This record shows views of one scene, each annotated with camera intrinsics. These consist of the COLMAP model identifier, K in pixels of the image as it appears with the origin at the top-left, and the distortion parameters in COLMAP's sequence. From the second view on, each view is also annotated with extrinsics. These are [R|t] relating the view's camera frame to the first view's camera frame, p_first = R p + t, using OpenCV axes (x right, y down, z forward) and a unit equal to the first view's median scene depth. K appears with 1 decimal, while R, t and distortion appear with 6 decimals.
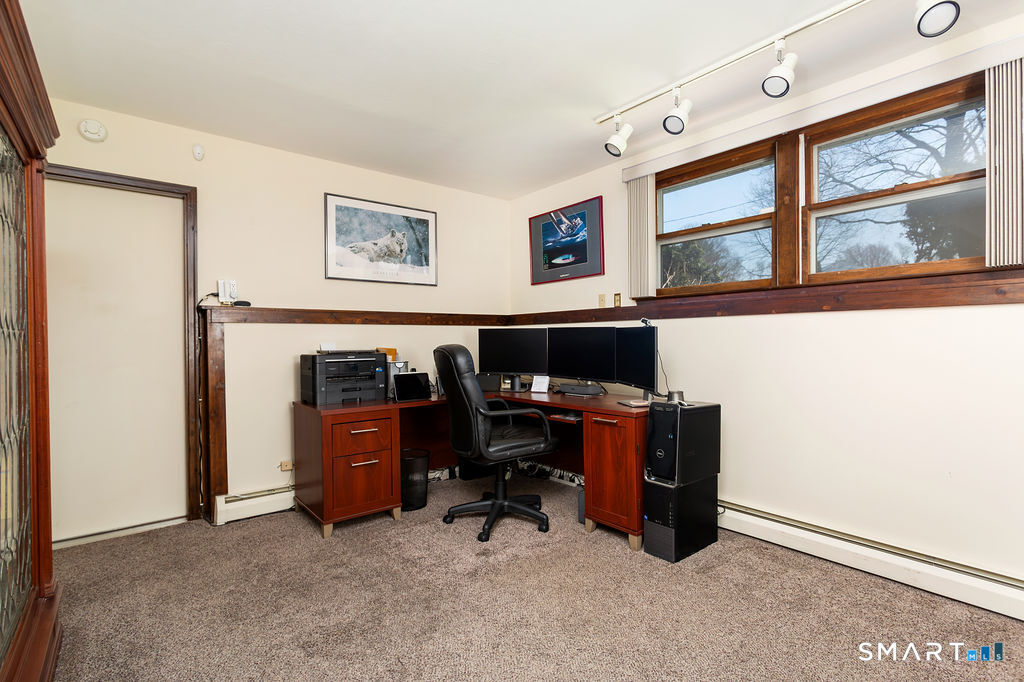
lens RADIAL K [[484.1, 0, 509.2], [0, 484.1, 344.8], [0, 0, 1]] dist [0.003031, 0.000408]
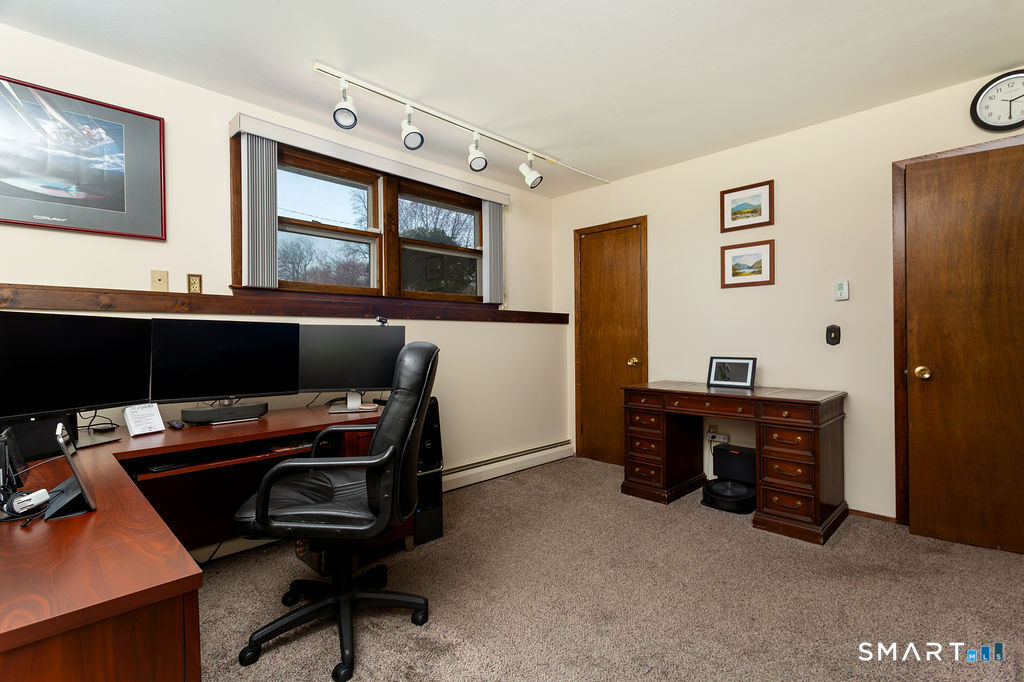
lens RADIAL K [[484.1, 0, 508.9], [0, 484.1, 335.7], [0, 0, 1]] dist [0.003031, 0.000408]
pose [[-0.109357, 0.006673, 0.993980, -0.567797], [0.010878, 0.999926, -0.005517, -0.009016], [-0.993943, 0.010210, -0.109422, 0.682376]]
